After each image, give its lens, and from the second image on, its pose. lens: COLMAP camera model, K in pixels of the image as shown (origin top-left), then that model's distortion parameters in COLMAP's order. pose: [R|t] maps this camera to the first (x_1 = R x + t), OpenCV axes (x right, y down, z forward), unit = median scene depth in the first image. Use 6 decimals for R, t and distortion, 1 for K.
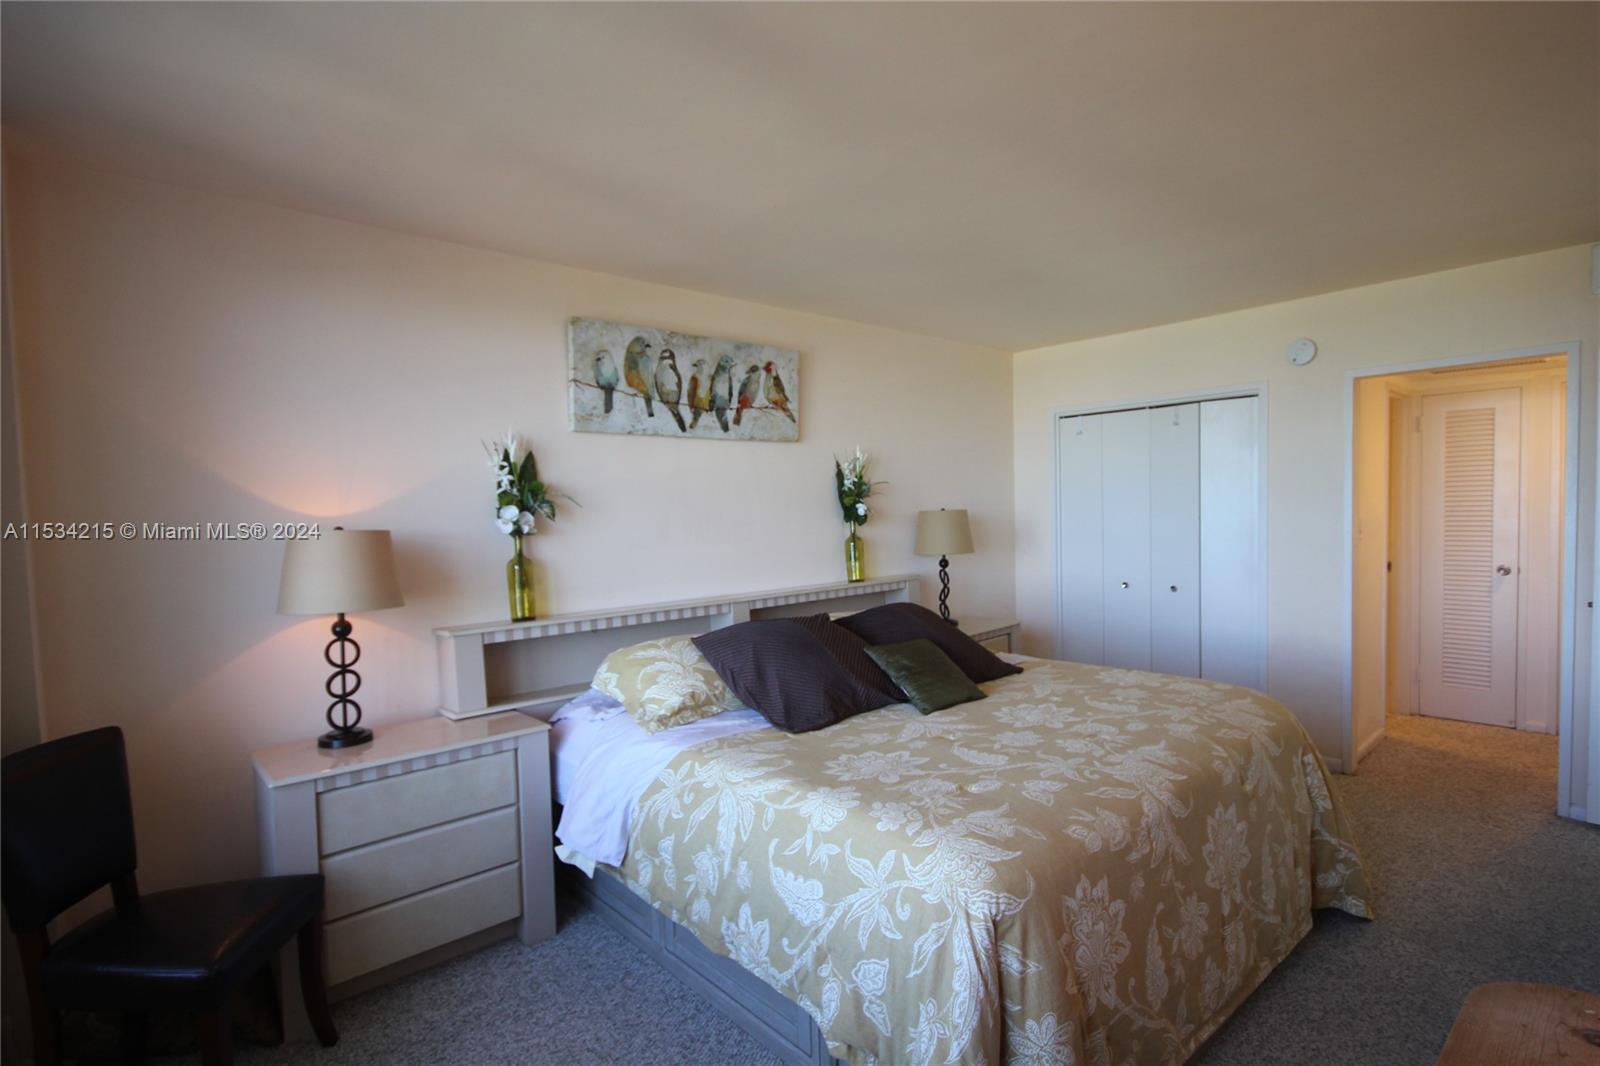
lens RADIAL K [[786.0, 0, 800.0], [0, 786.0, 533.0], [0, 0, 1]] dist [0.000452, -0.000101]
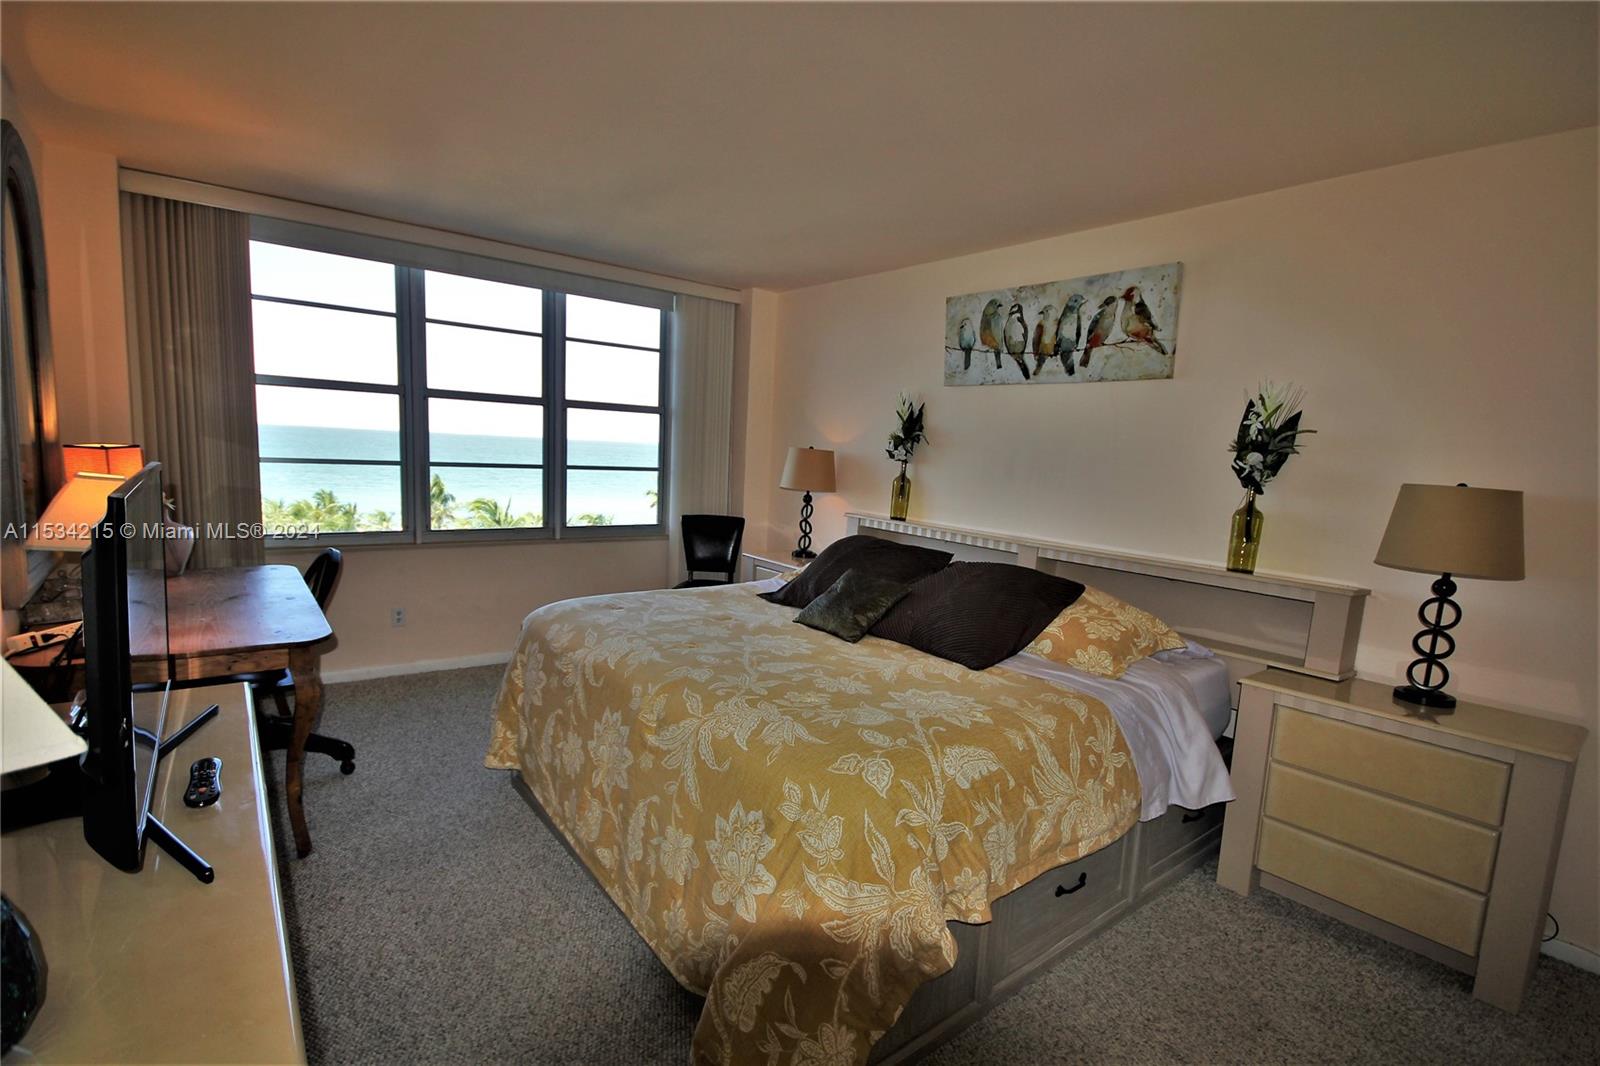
lens RADIAL K [[738.5, 0, 801.8], [0, 738.5, 546.1], [0, 0, 1]] dist [0.003058, -0.007698]
pose [[-0.052059, 0.164841, -0.984945, 0.892786], [-0.075427, 0.982816, 0.168472, -0.051328], [0.995791, 0.083062, -0.038731, 0.748954]]
